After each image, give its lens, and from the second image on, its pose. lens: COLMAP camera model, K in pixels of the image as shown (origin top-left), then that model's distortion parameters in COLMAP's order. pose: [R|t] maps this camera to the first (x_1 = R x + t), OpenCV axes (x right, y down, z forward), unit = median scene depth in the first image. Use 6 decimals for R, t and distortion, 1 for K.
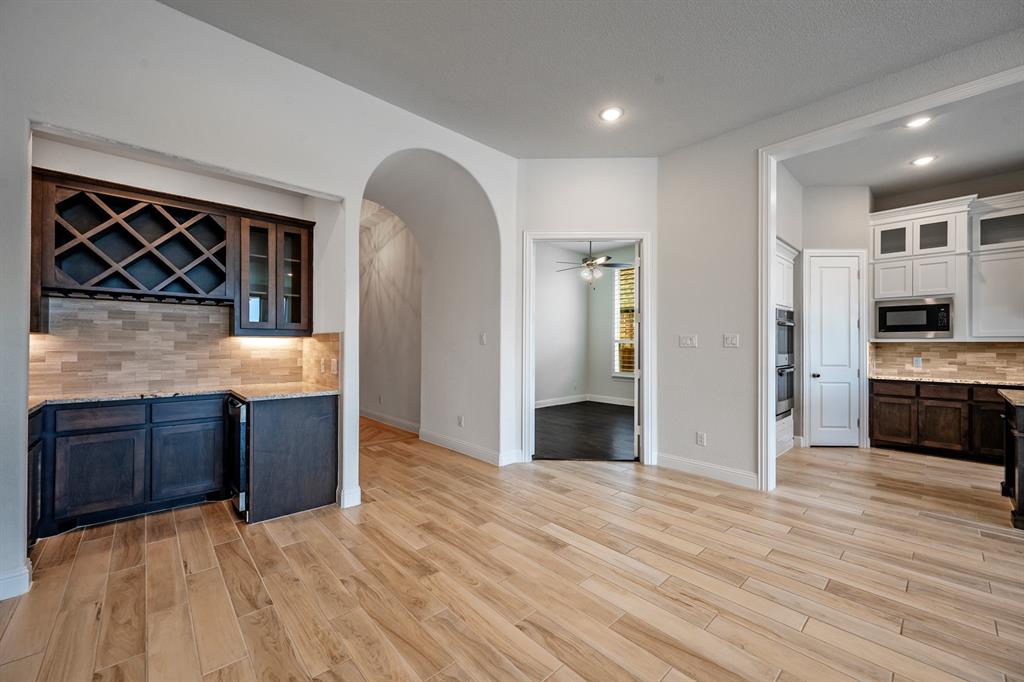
lens RADIAL K [[400.1, 0, 511.4], [0, 400.1, 346.7], [0, 0, 1]] dist [-0.002416, -0.000279]
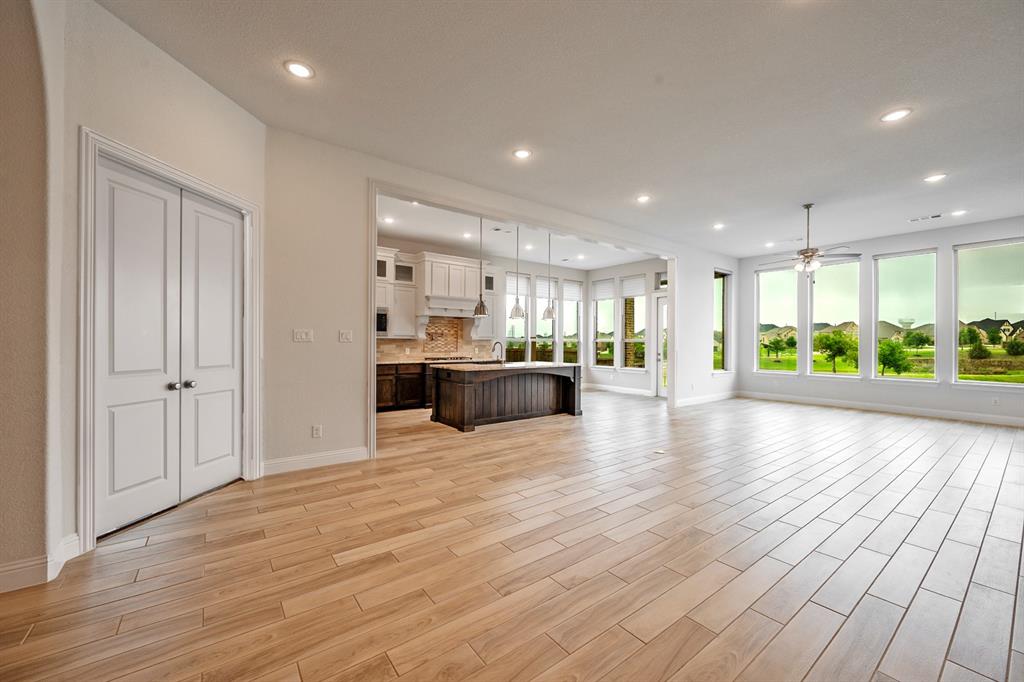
lens RADIAL K [[400.1, 0, 512.8], [0, 400.1, 338.1], [0, 0, 1]] dist [-0.002416, -0.000279]
pose [[0.095880, 0.007561, 0.995364, -0.852222], [-0.002939, 0.999969, -0.007312, -0.004513], [-0.995389, -0.002225, 0.095899, 0.681347]]
